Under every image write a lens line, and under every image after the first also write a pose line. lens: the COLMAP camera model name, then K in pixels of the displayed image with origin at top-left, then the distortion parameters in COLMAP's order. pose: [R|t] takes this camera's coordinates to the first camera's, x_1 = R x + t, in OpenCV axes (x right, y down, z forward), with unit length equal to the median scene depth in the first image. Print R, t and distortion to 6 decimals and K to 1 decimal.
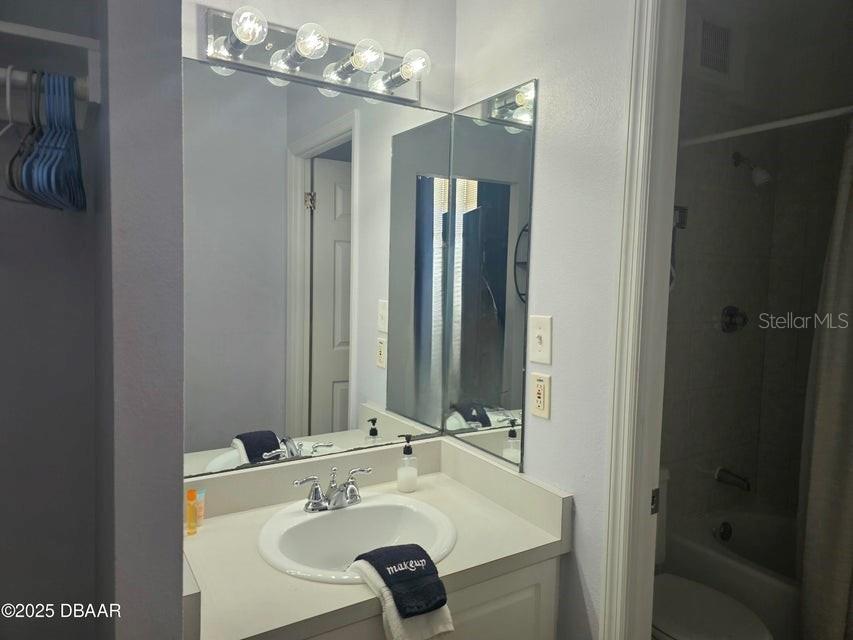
lens RADIAL K [[584.7, 0, 424.0], [0, 584.7, 315.5], [0, 0, 1]] dist [0.063147, -0.054346]
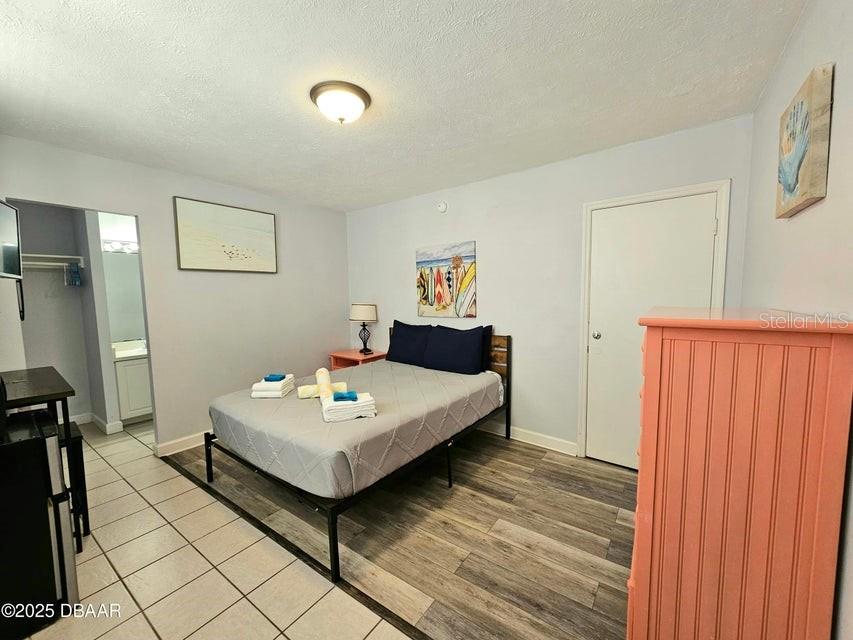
lens RADIAL K [[357.7, 0, 427.7], [0, 357.7, 327.0], [0, 0, 1]] dist [-0.002989, 0.000354]
pose [[0.920924, -0.071807, 0.383069, 0.750225], [0.060620, 0.997310, 0.041214, 0.176147], [-0.384998, -0.014733, 0.922800, -2.265000]]
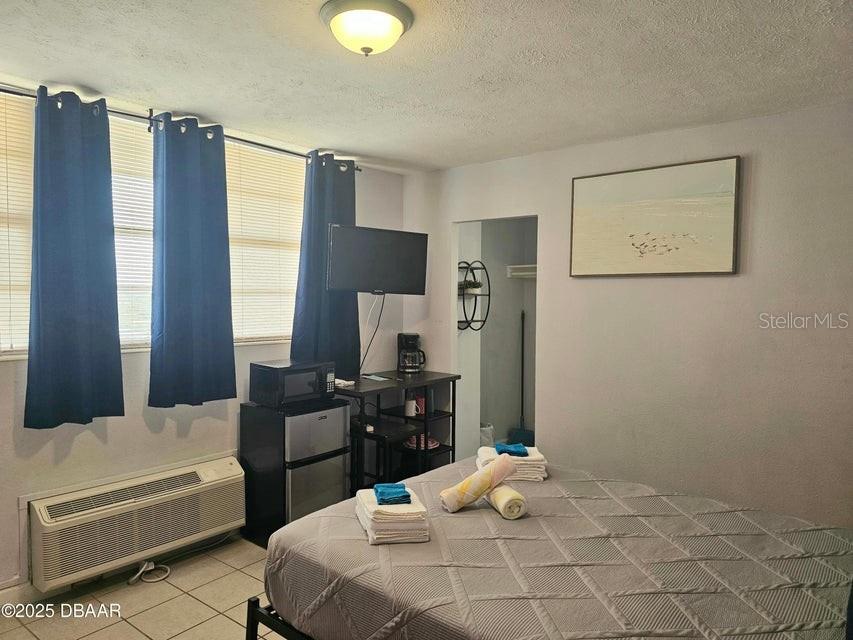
lens RADIAL K [[584.7, 0, 422.9], [0, 584.7, 324.6], [0, 0, 1]] dist [0.063147, -0.054346]
pose [[0.332630, 0.020404, -0.942837, 2.297590], [-0.066708, 0.997771, -0.001942, 0.092210], [0.940695, 0.063540, 0.333250, -1.249898]]
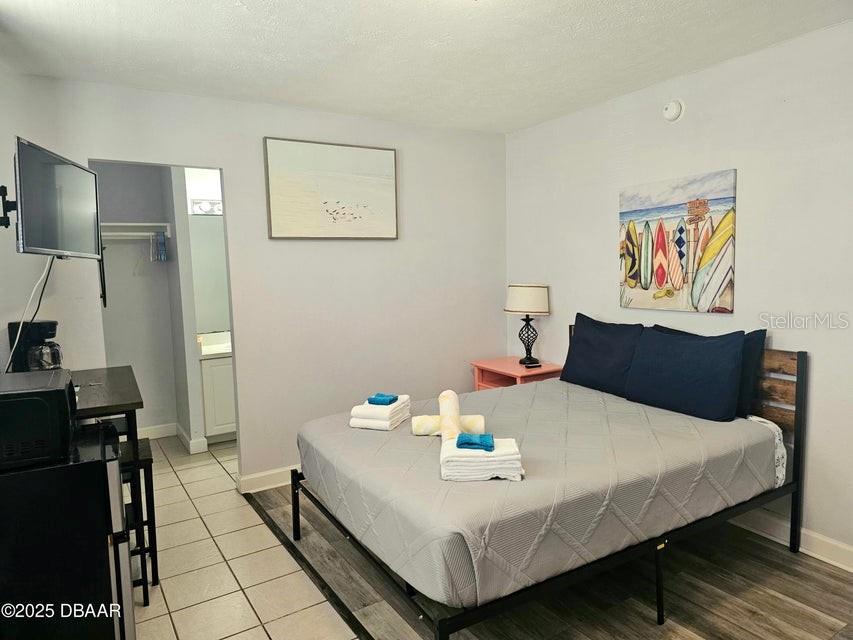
lens RADIAL K [[584.7, 0, 426.3], [0, 584.7, 320.2], [0, 0, 1]] dist [0.063147, -0.054346]
pose [[0.998752, -0.049093, 0.009228, 0.851911], [0.048745, 0.998206, 0.034759, 0.131288], [-0.010918, -0.034266, 0.999353, -2.279462]]
